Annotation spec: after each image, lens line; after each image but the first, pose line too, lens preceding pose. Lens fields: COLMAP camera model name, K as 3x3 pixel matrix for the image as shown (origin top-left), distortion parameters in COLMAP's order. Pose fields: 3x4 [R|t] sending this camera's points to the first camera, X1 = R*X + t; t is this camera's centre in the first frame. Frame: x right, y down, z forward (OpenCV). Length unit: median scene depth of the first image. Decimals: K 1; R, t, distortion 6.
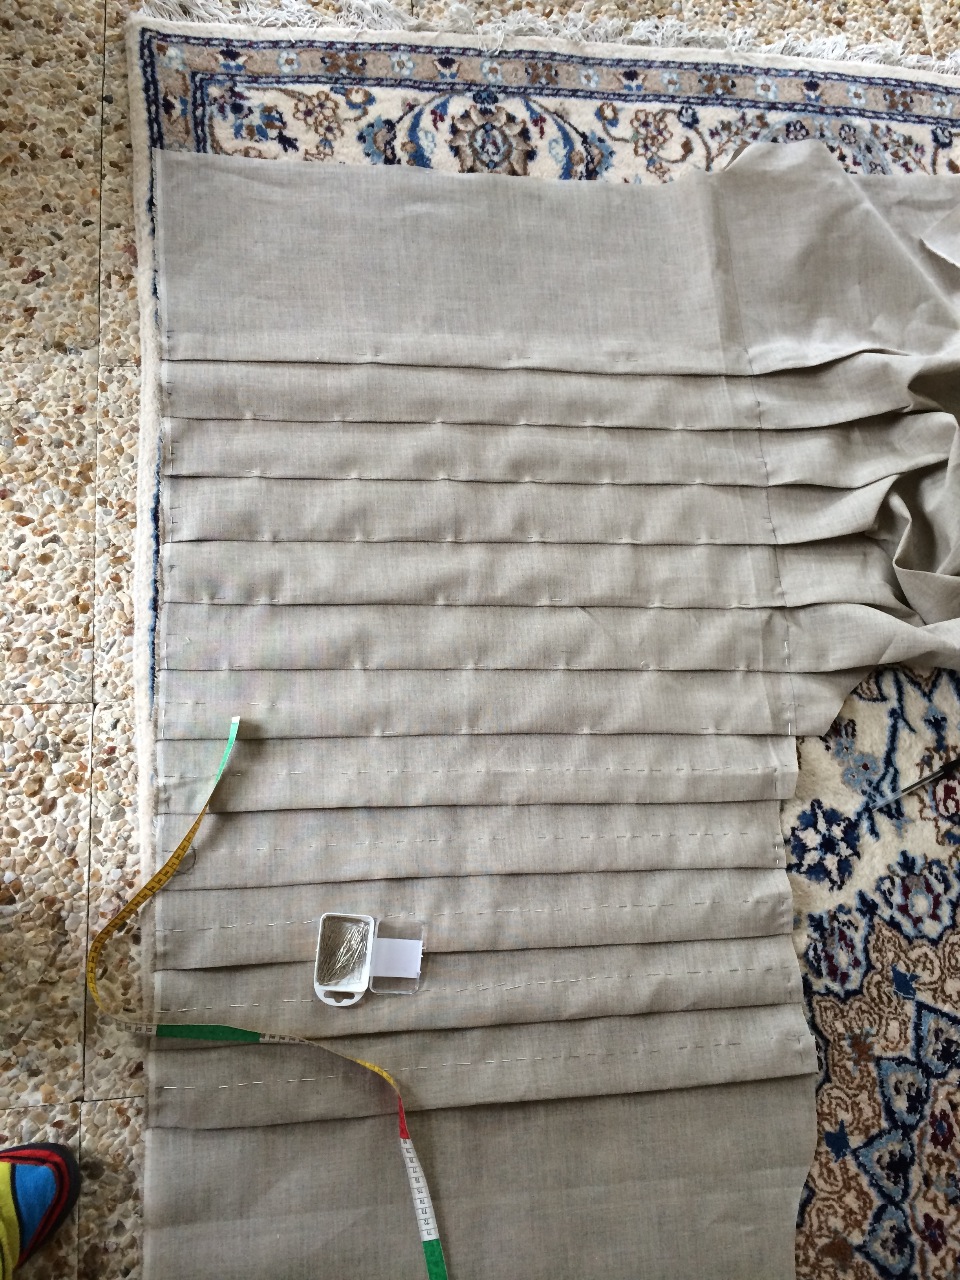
lens RADIAL K [[1095.4, 0, 470.4], [0, 1095.4, 632.6], [0, 0, 1]] dist [0.078149, -0.097265]
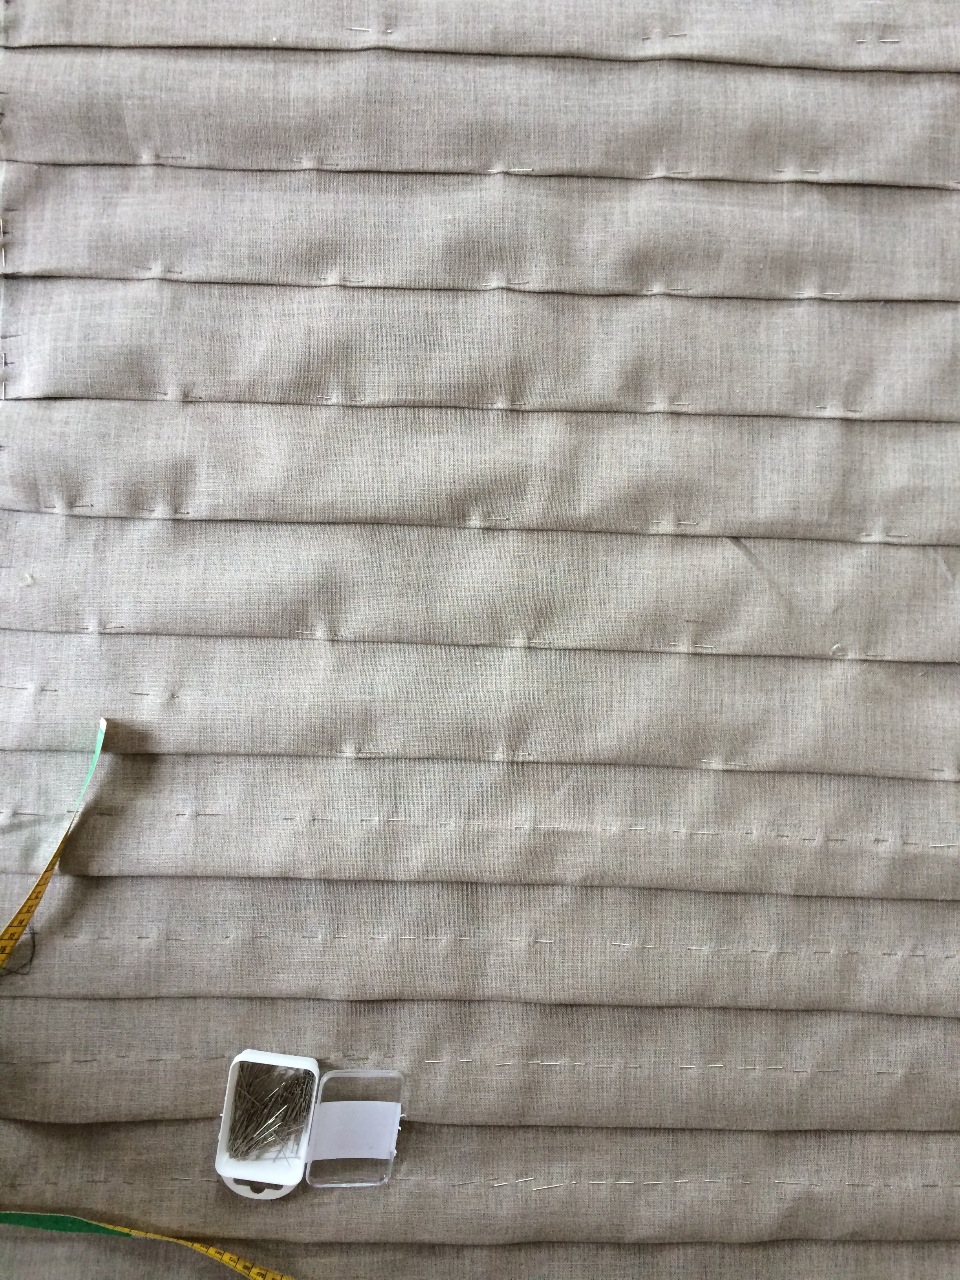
lens RADIAL K [[1095.4, 0, 488.0], [0, 1095.4, 636.5], [0, 0, 1]] dist [0.078149, -0.097265]
pose [[0.985285, 0.079350, -0.151385, 0.069486], [-0.038079, 0.965351, 0.258161, -0.117783], [0.166624, -0.248597, 0.954168, 0.450125]]
